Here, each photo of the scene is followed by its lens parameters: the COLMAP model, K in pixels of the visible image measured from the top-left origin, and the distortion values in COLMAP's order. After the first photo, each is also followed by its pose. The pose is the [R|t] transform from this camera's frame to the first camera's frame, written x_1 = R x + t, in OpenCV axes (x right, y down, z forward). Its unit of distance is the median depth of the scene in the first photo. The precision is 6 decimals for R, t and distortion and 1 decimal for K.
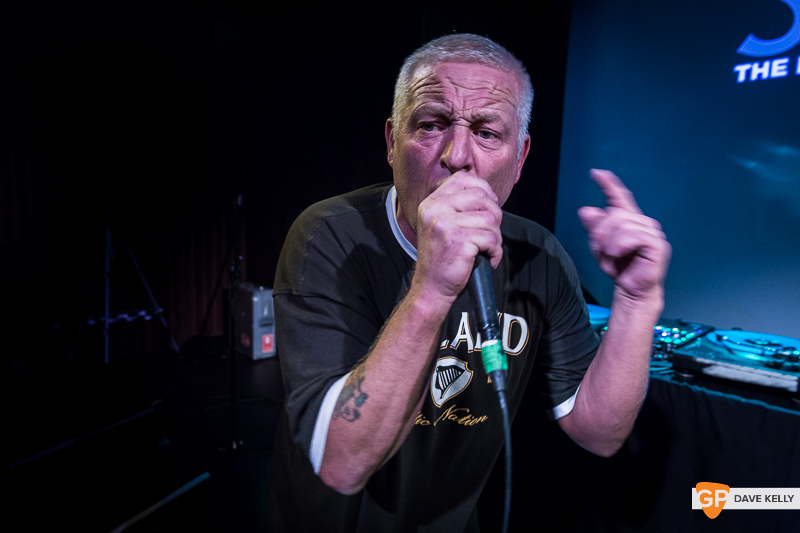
lens RADIAL K [[521.5, 0, 396.7], [0, 521.5, 269.8], [0, 0, 1]] dist [-0.000968, 0.005230]
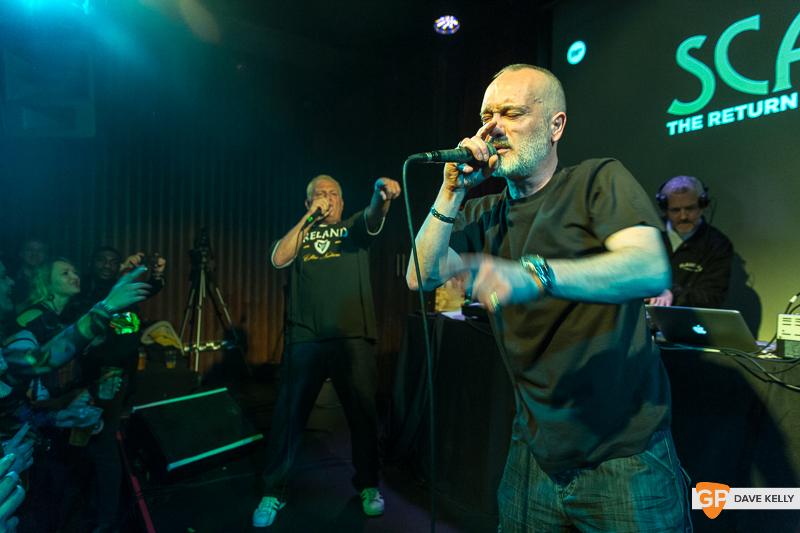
lens RADIAL K [[521.5, 0, 400.4], [0, 521.5, 266.4], [0, 0, 1]] dist [-0.000968, 0.005230]
pose [[0.989153, -0.018881, -0.145671, 0.107062], [-0.001722, 0.990146, -0.140028, 0.079505], [0.146879, 0.138759, 0.979373, -0.173026]]
